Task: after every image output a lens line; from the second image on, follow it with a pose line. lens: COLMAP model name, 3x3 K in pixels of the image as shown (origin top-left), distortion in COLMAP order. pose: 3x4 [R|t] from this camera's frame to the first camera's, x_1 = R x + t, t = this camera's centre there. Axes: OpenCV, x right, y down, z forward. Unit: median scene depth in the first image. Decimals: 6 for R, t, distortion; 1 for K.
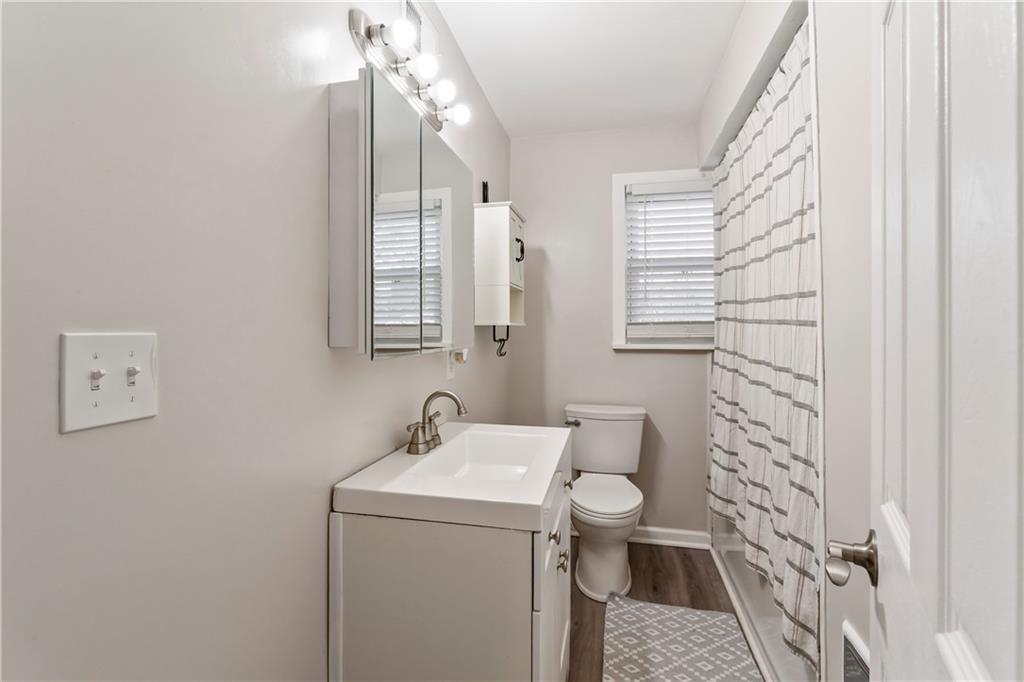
lens RADIAL K [[465.5, 0, 512.9], [0, 465.5, 340.6], [0, 0, 1]] dist [-0.005292, 0.000198]
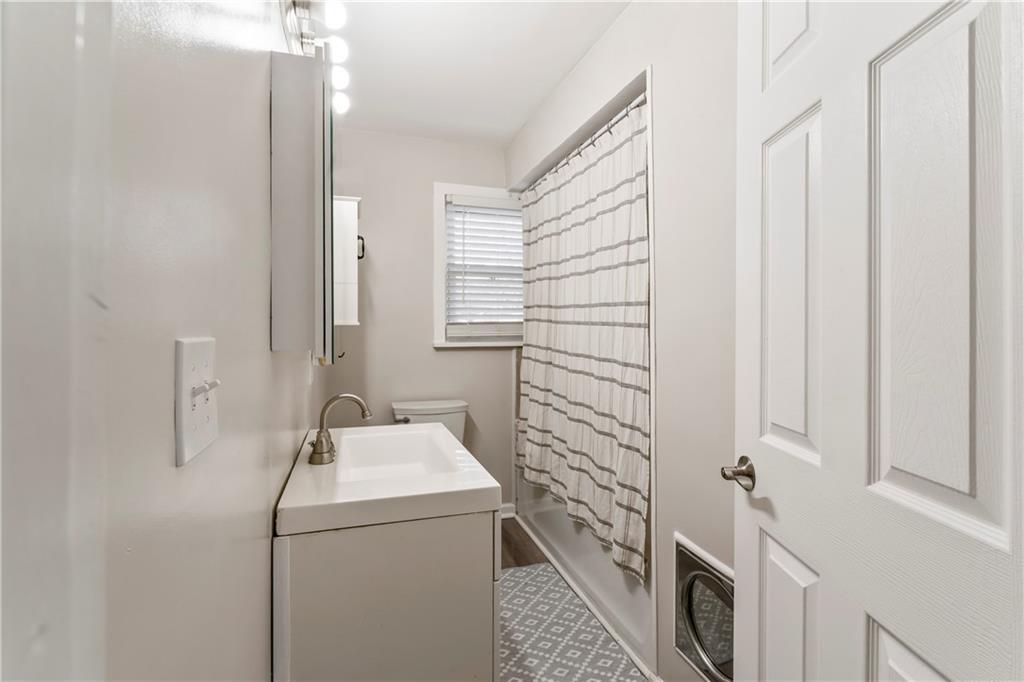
lens RADIAL K [[465.5, 0, 497.2], [0, 465.5, 343.9], [0, 0, 1]] dist [-0.005292, 0.000198]
pose [[0.866449, -0.017013, 0.498975, -0.237002], [0.011843, 0.999838, 0.013526, -0.003255], [-0.499125, -0.005811, 0.866511, 0.012298]]
